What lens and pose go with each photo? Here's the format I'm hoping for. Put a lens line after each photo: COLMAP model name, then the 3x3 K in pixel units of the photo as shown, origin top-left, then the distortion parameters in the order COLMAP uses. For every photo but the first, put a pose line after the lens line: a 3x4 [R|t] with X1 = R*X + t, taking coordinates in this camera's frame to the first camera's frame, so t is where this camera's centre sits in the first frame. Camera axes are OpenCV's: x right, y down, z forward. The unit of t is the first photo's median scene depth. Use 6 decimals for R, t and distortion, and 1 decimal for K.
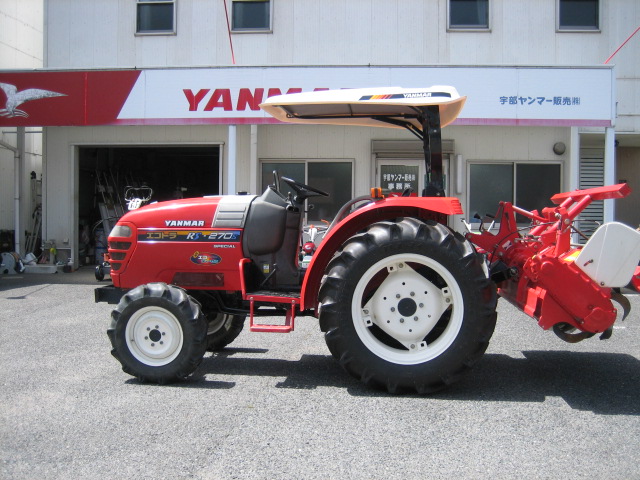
lens RADIAL K [[672.7, 0, 320.0], [0, 672.7, 240.0], [0, 0, 1]] dist [-0.097983, 0.004539]
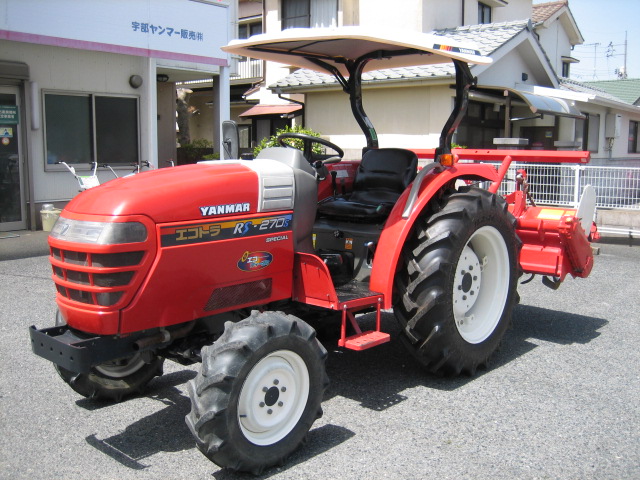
lens RADIAL K [[672.7, 0, 320.0], [0, 672.7, 240.0], [0, 0, 1]] dist [-0.097983, 0.004539]
pose [[0.569526, -0.118423, 0.813398, -0.661952], [0.021539, 0.991378, 0.129254, -0.075196], [-0.821691, -0.056094, 0.567166, 0.575657]]
